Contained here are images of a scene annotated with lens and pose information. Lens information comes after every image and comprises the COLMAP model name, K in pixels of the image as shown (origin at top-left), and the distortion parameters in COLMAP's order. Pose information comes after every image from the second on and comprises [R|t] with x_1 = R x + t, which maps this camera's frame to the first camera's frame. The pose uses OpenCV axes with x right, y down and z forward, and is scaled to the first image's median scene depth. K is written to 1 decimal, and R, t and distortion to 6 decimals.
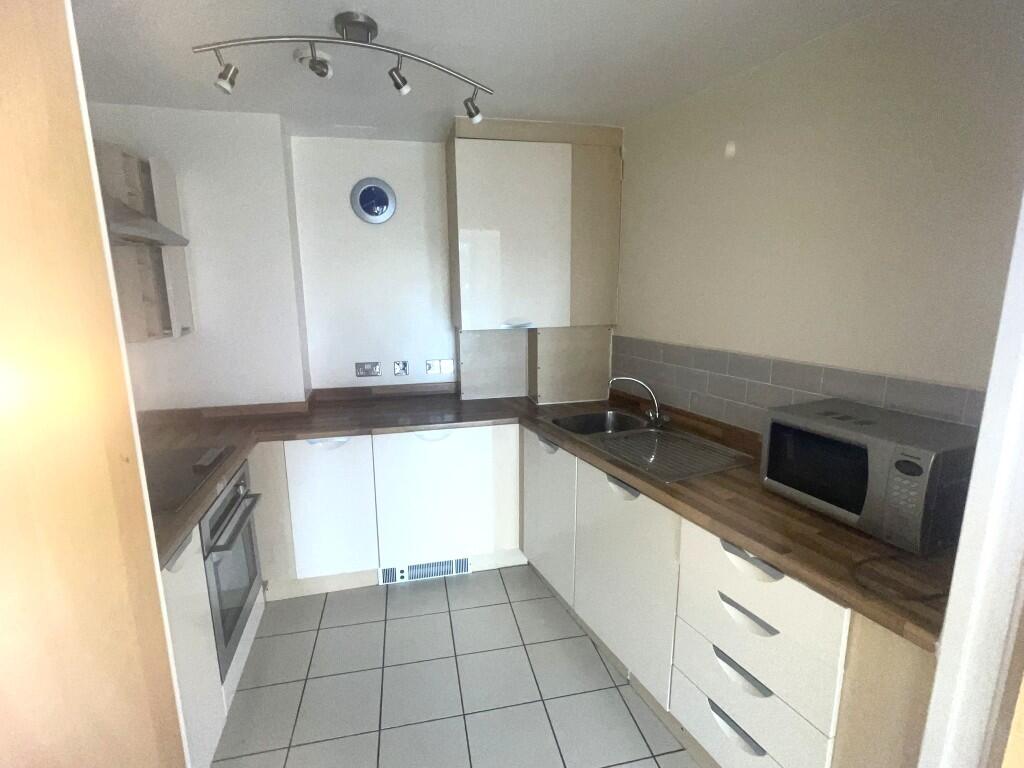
lens RADIAL K [[485.9, 0, 512.0], [0, 485.9, 384.0], [0, 0, 1]] dist [0.001322, 0.000398]
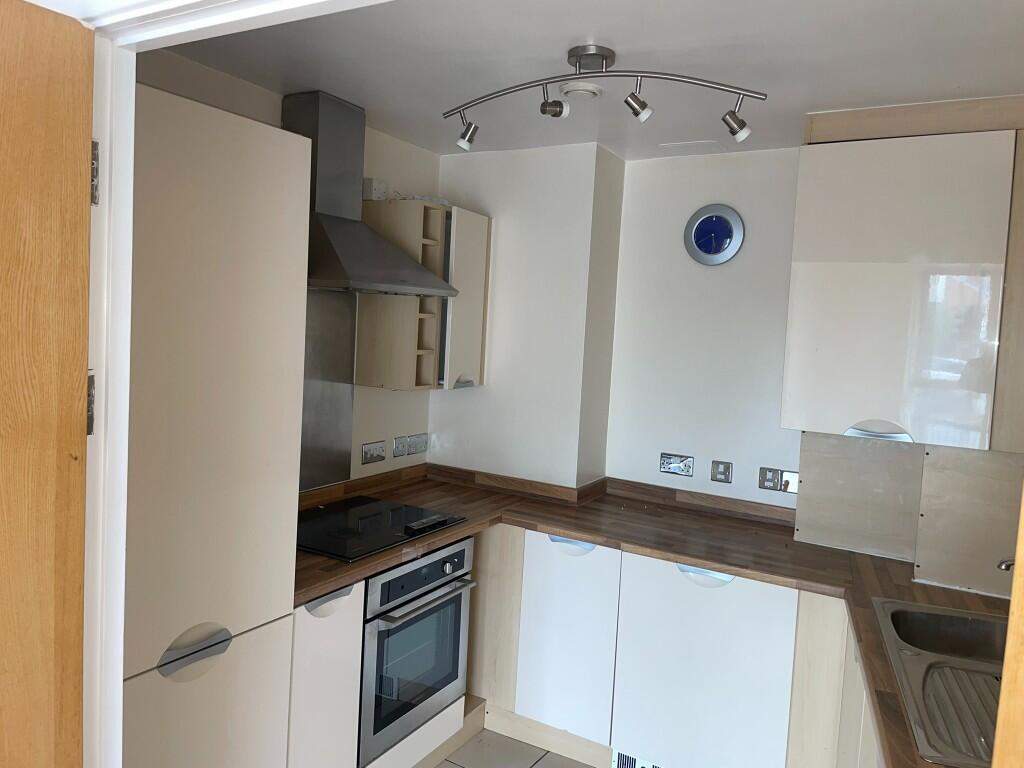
lens RADIAL K [[767.2, 0, 512.0], [0, 767.2, 384.0], [0, 0, 1]] dist [0.063244, -0.001628]
pose [[0.714552, 0.104974, -0.691662, 0.408606], [-0.199194, 0.978283, -0.057312, -0.045121], [0.670625, 0.178728, 0.719944, 0.016550]]
